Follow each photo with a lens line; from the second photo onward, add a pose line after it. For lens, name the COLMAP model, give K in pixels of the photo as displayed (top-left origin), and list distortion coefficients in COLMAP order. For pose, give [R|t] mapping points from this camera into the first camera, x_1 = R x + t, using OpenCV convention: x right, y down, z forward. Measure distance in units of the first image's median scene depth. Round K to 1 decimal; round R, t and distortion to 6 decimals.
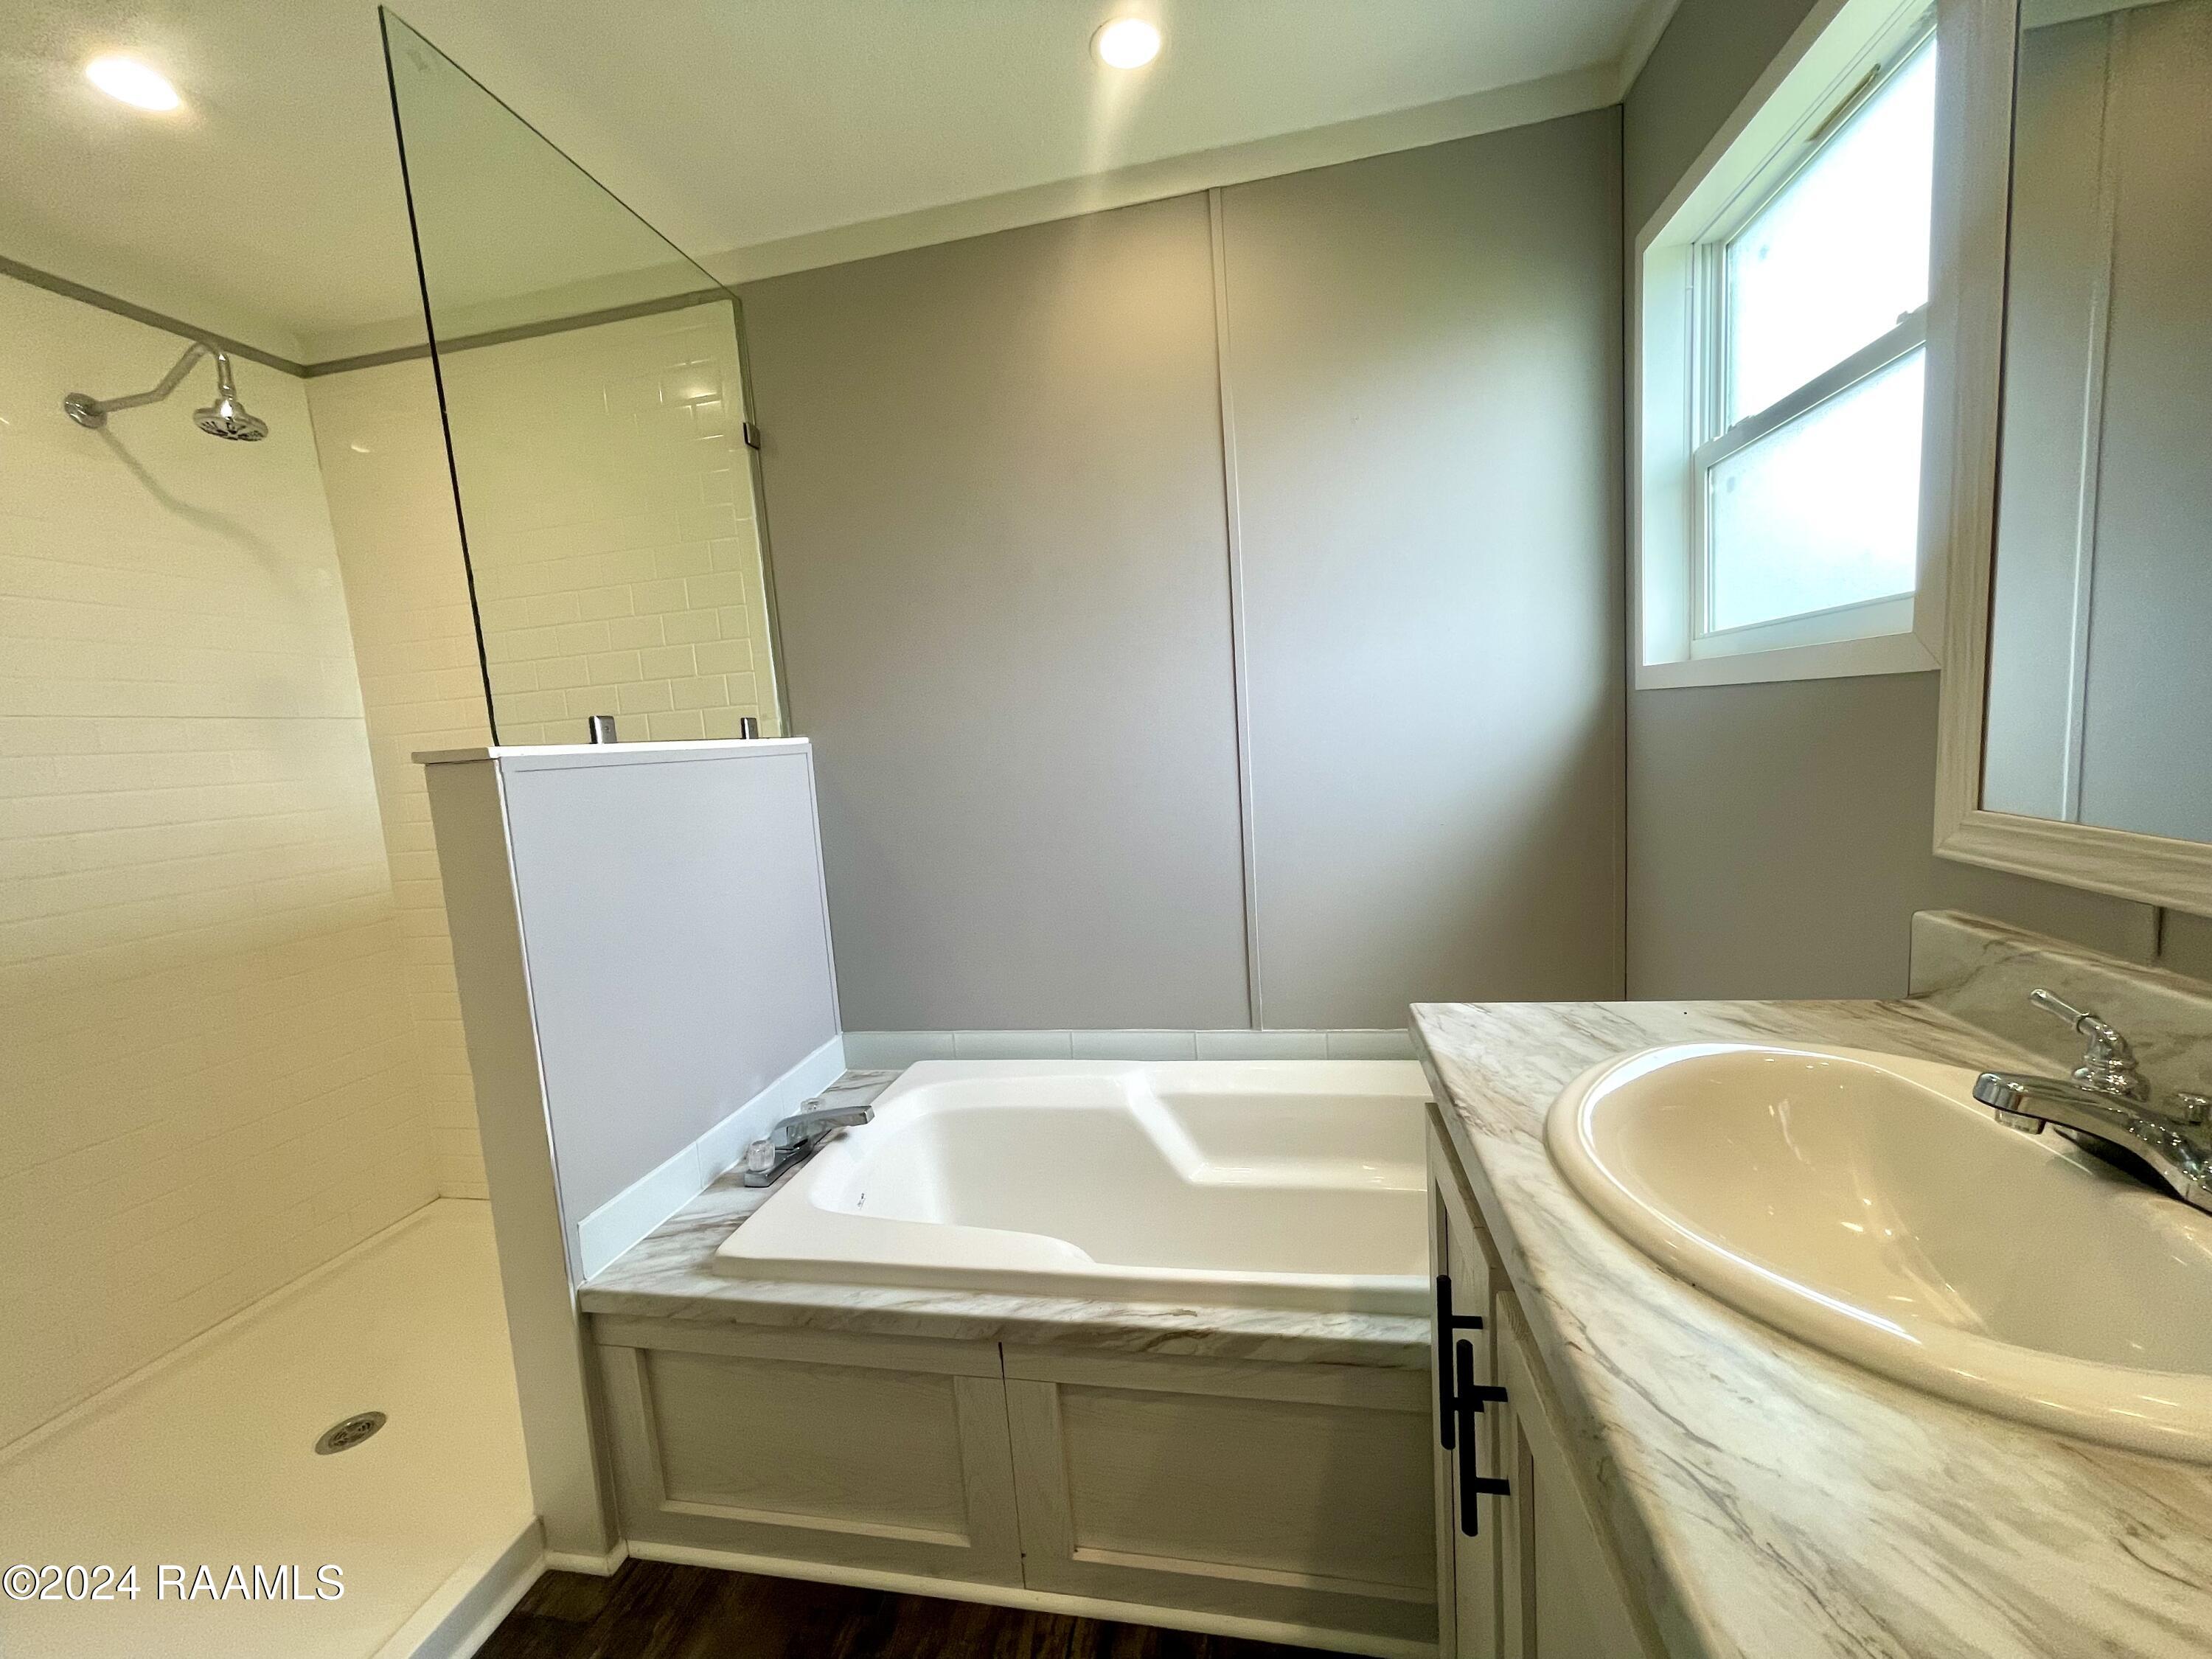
lens RADIAL K [[890.0, 0, 1106.0], [0, 890.0, 832.9], [0, 0, 1]] dist [-0.002881, 0.000050]
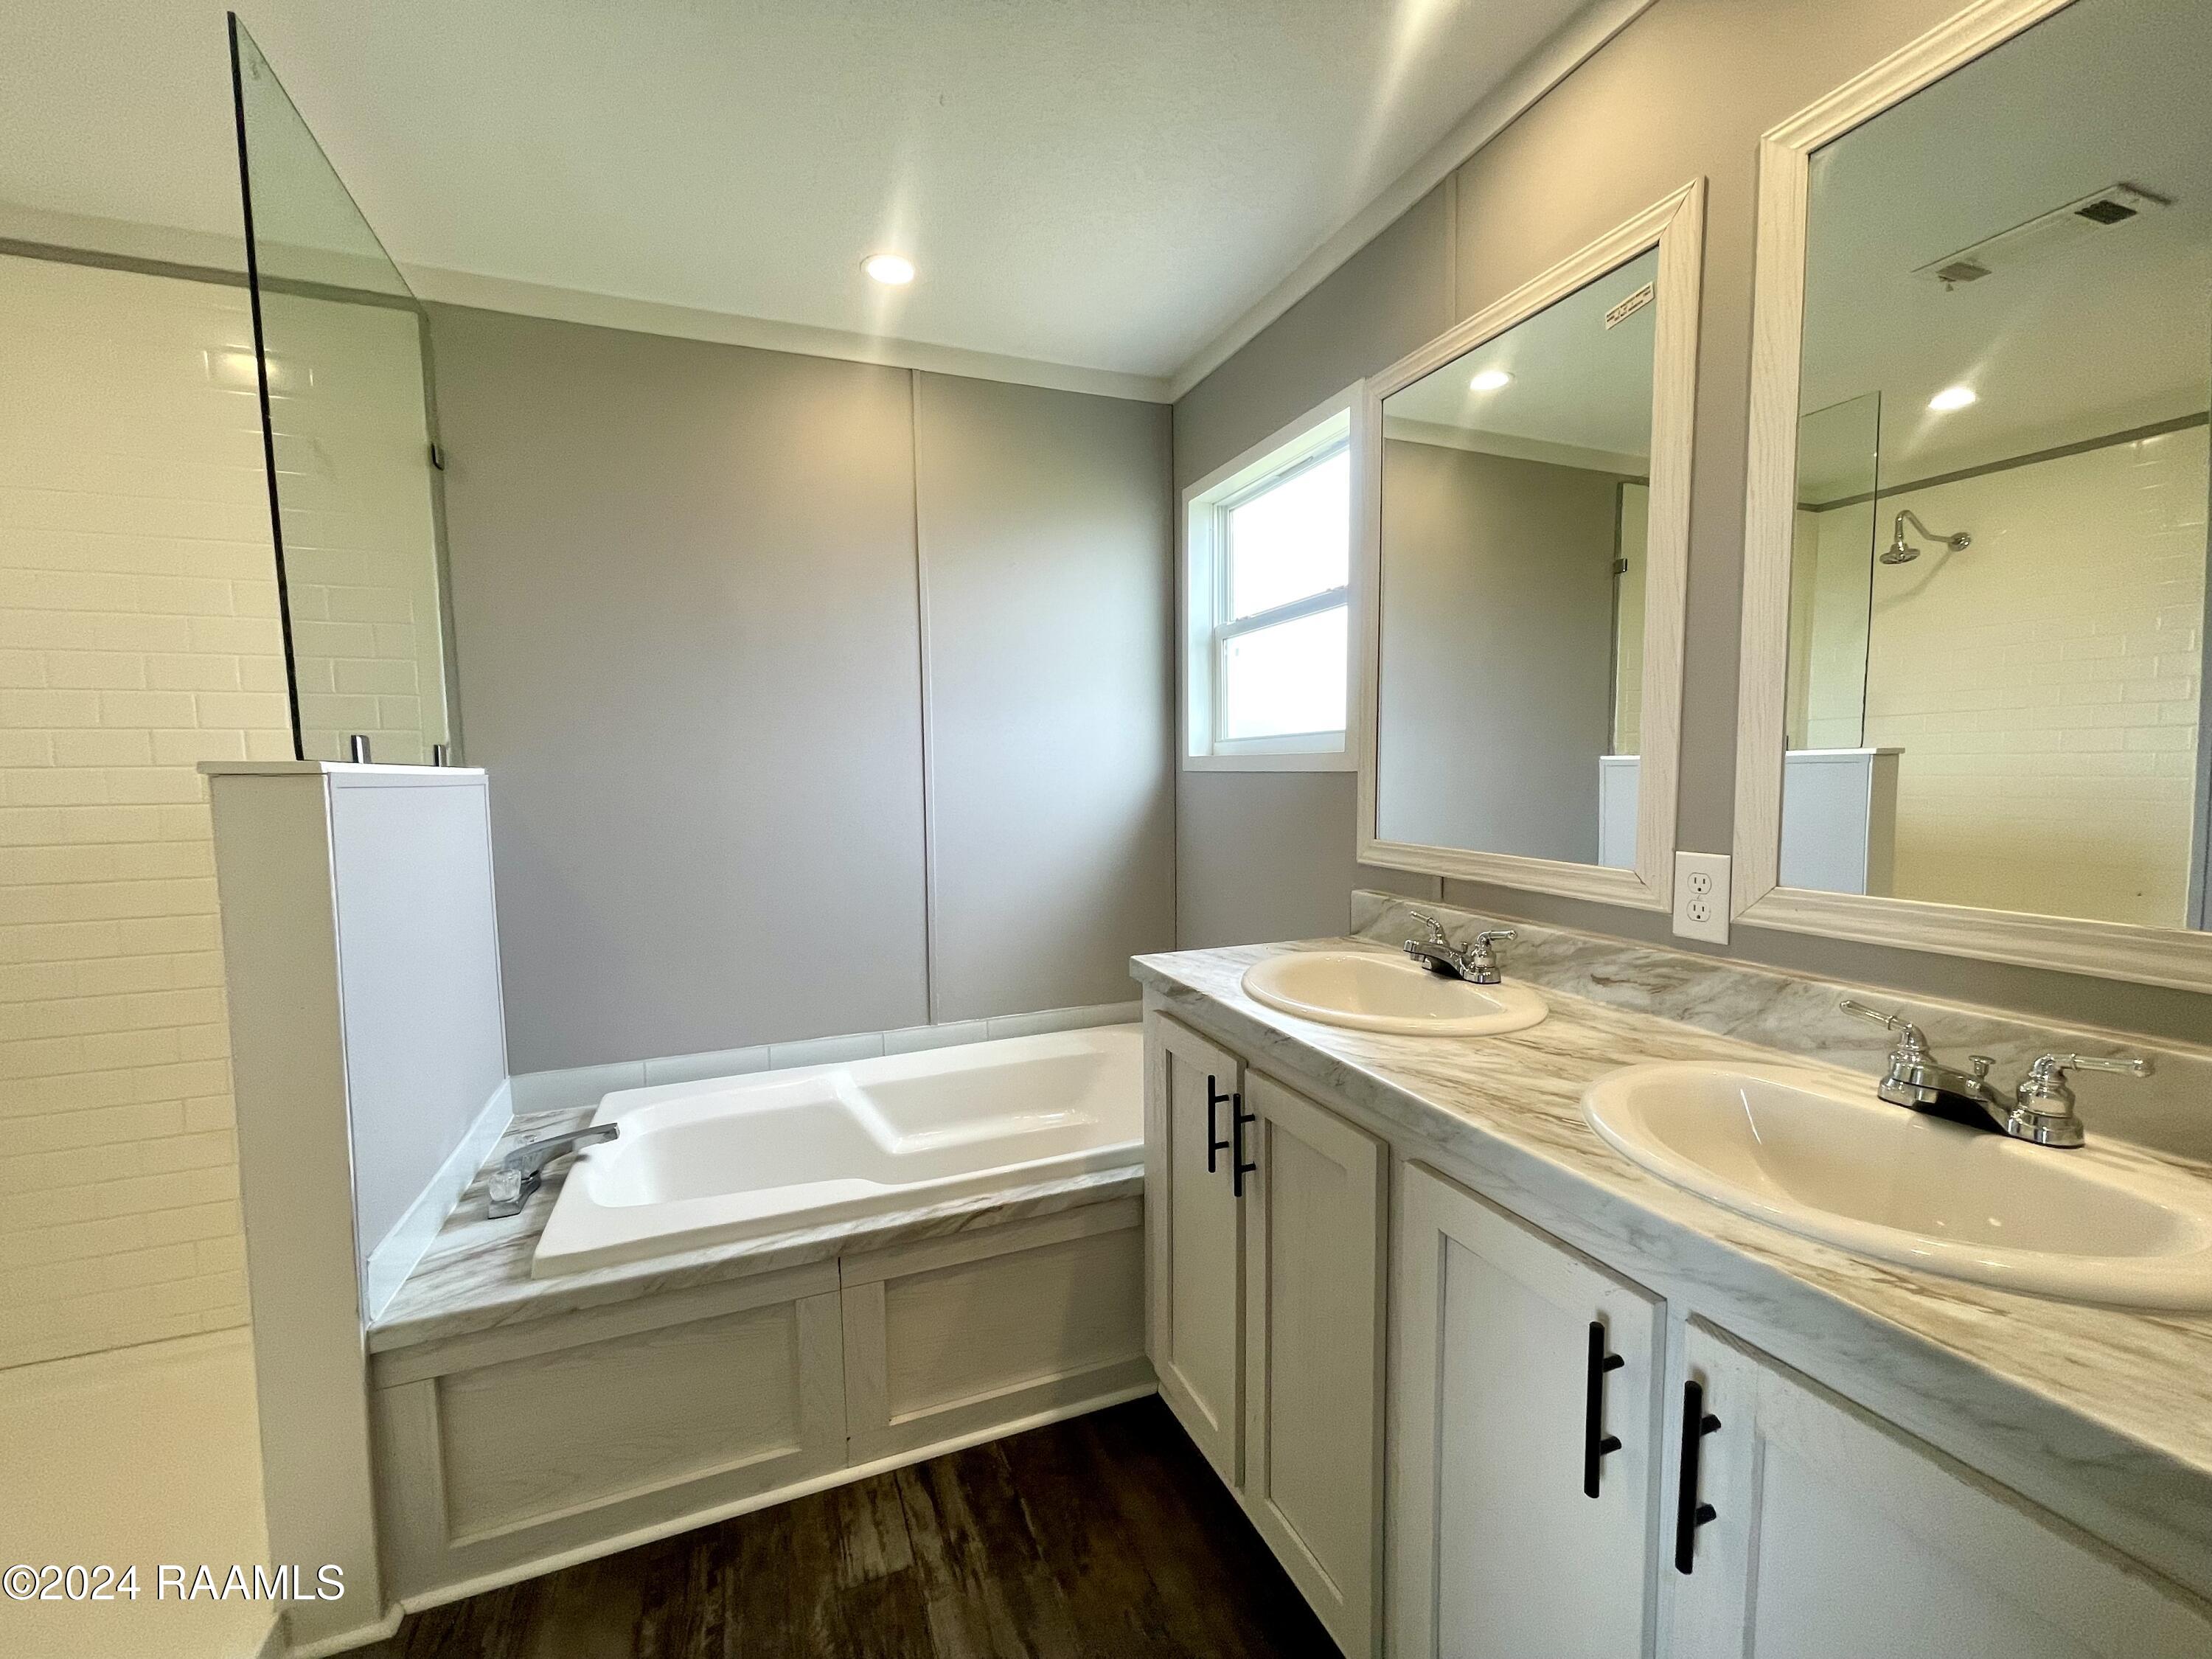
lens RADIAL K [[890.0, 0, 1098.6], [0, 890.0, 832.4], [0, 0, 1]] dist [-0.002881, 0.000050]
pose [[0.837981, 0.020889, 0.545299, -0.458012], [0.017136, 0.997767, -0.064555, 0.054281], [-0.545430, 0.063440, 0.835752, -0.255420]]
